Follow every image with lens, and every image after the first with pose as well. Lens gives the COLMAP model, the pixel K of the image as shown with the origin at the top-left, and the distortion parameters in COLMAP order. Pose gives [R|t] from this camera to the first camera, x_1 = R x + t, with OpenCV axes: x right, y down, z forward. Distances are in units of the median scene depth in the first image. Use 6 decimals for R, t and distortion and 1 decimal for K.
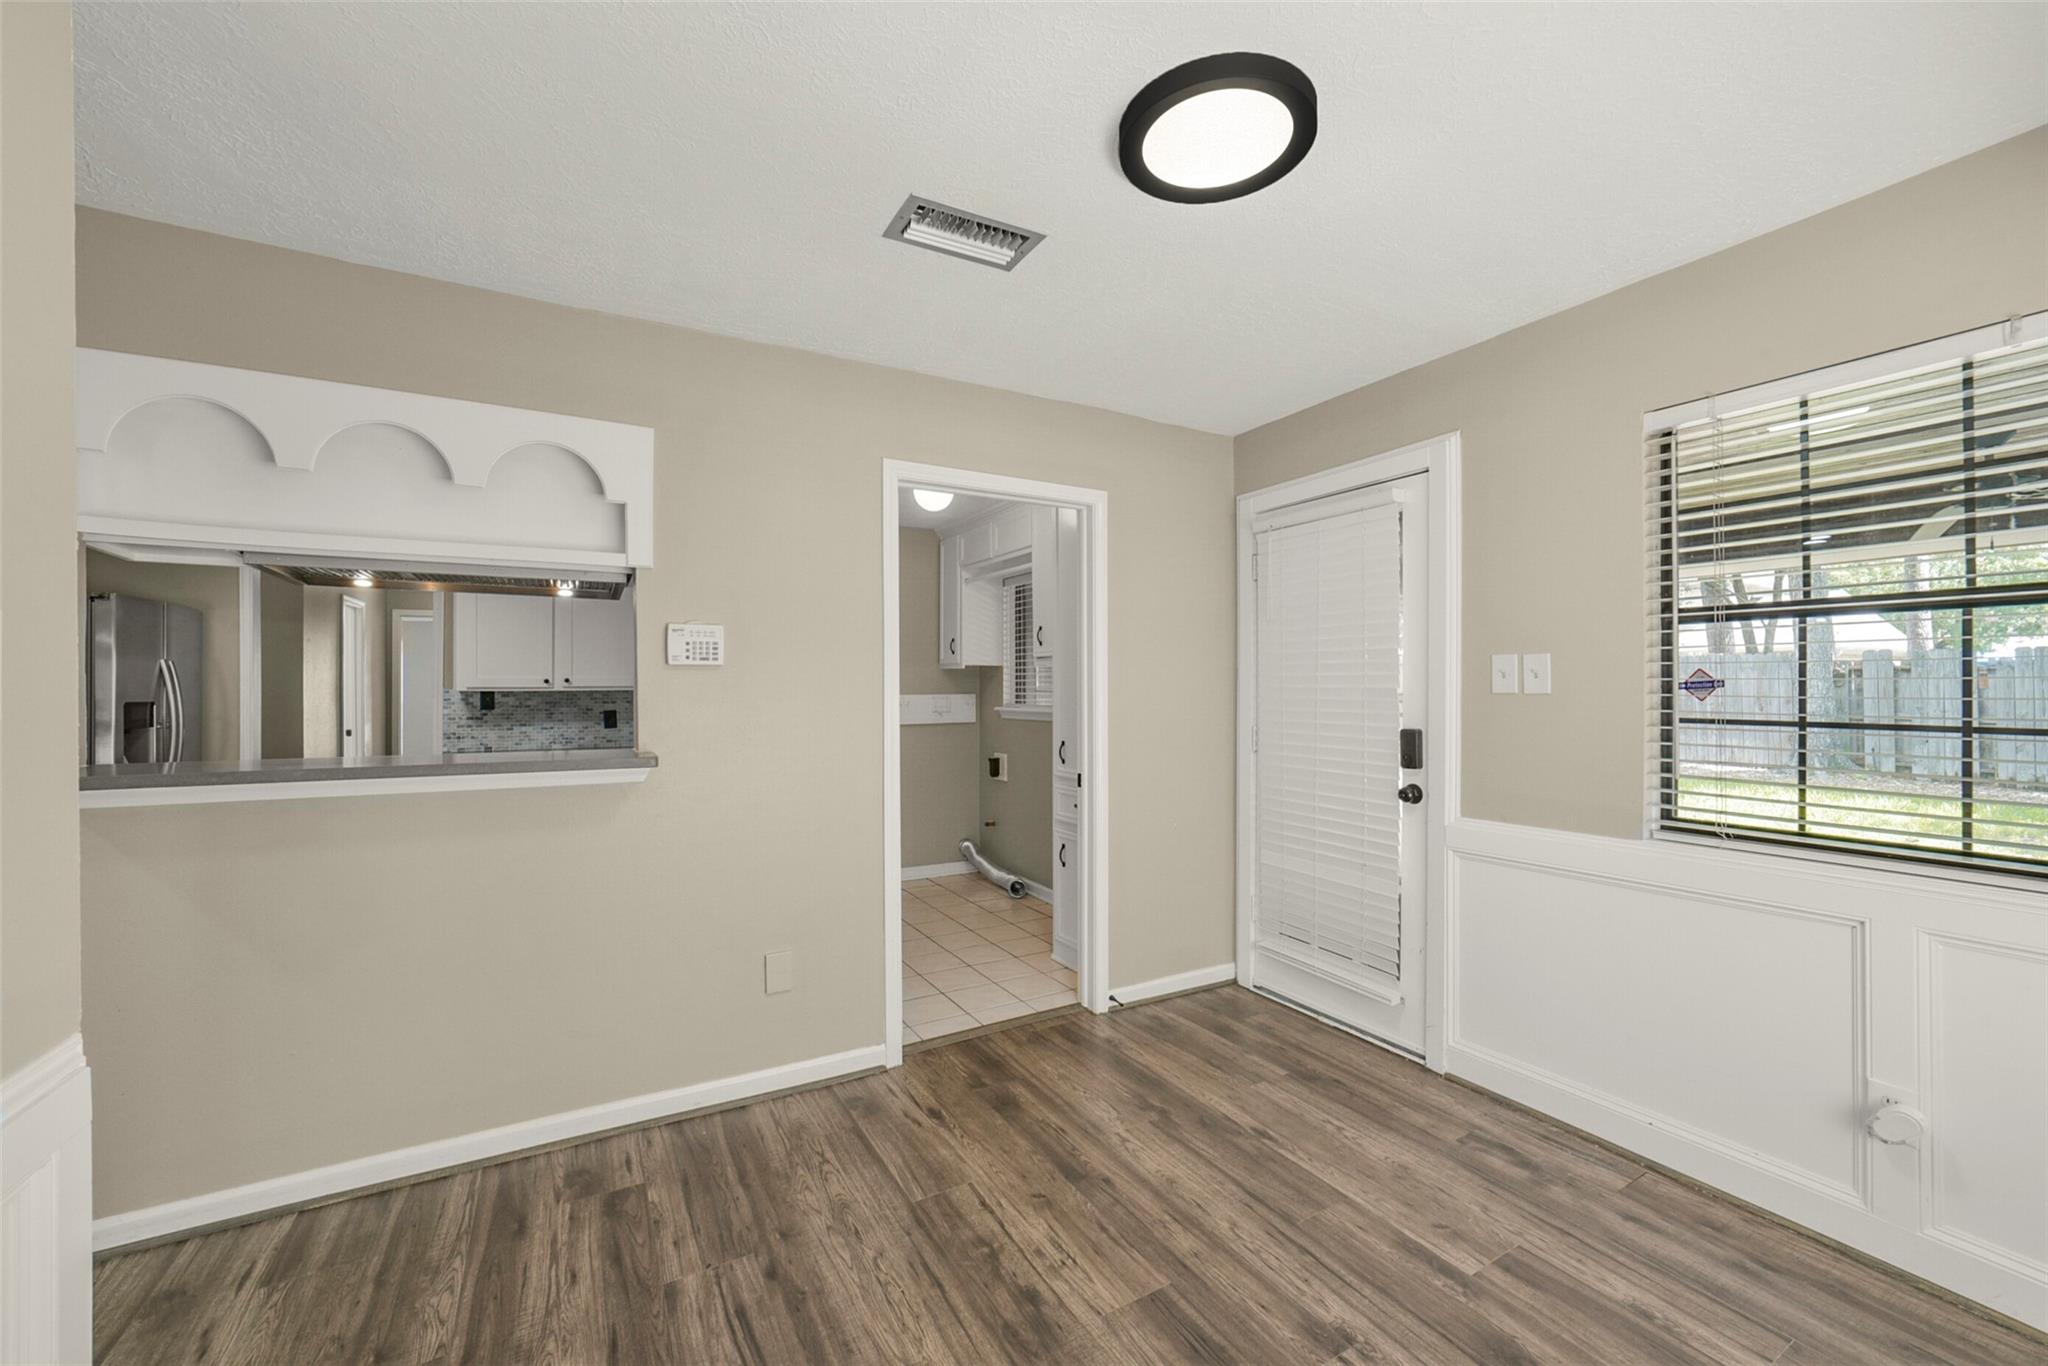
lens RADIAL K [[803.0, 0, 1009.9], [0, 803.0, 688.9], [0, 0, 1]] dist [0.000443, -0.000014]
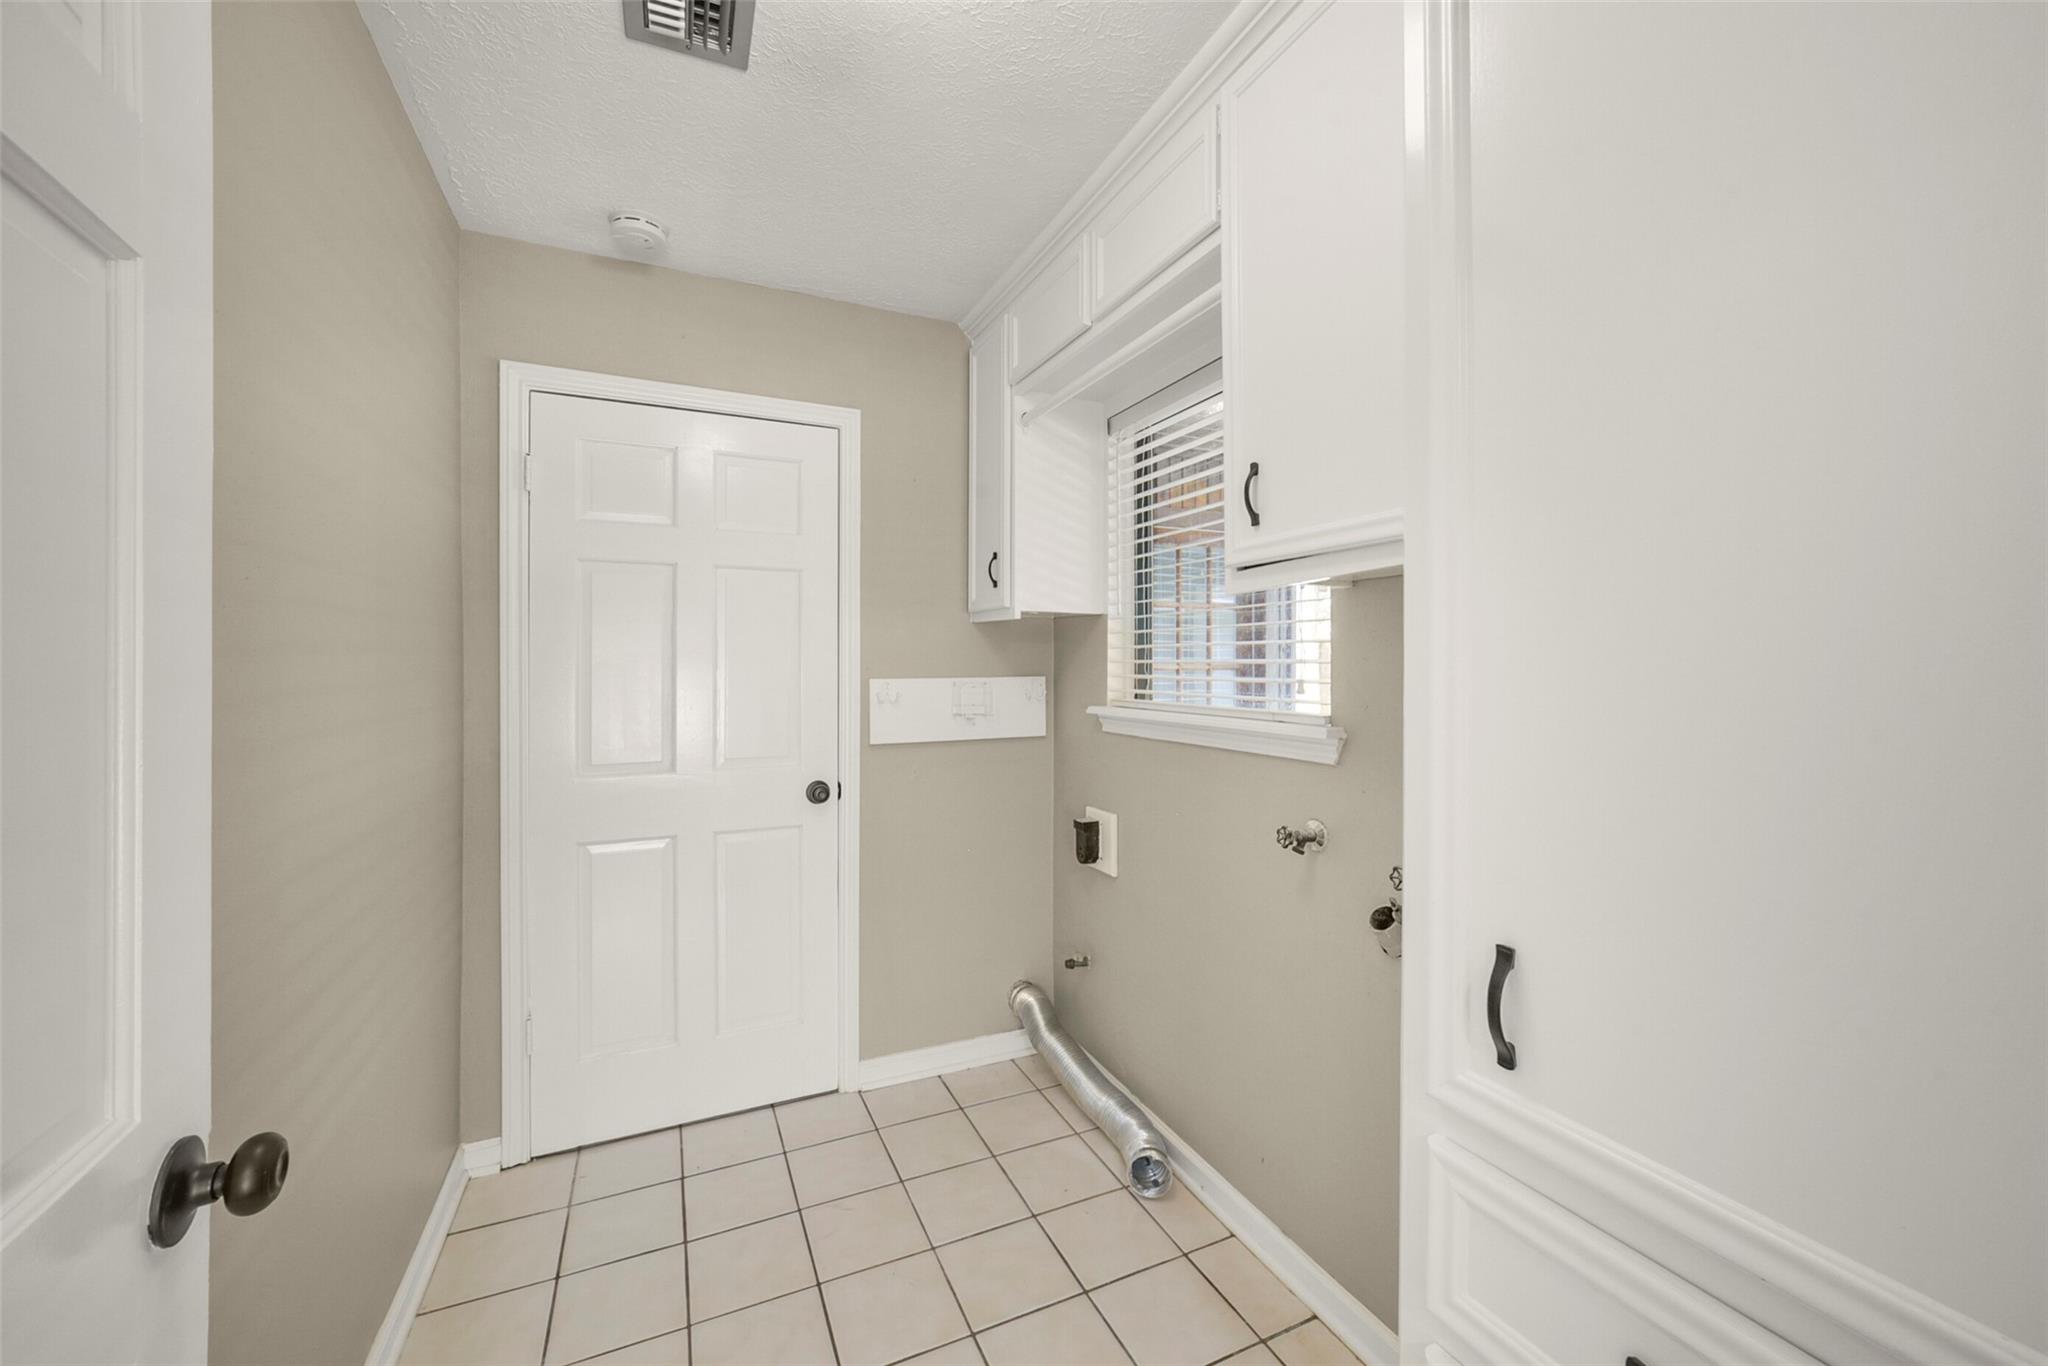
lens RADIAL K [[803.0, 0, 1026.9], [0, 803.0, 667.0], [0, 0, 1]] dist [0.000443, -0.000014]
pose [[0.997478, 0.002194, -0.070949, -0.021211], [-0.001964, 0.999993, 0.003312, -0.000607], [0.070956, -0.003164, 0.997474, 0.555187]]
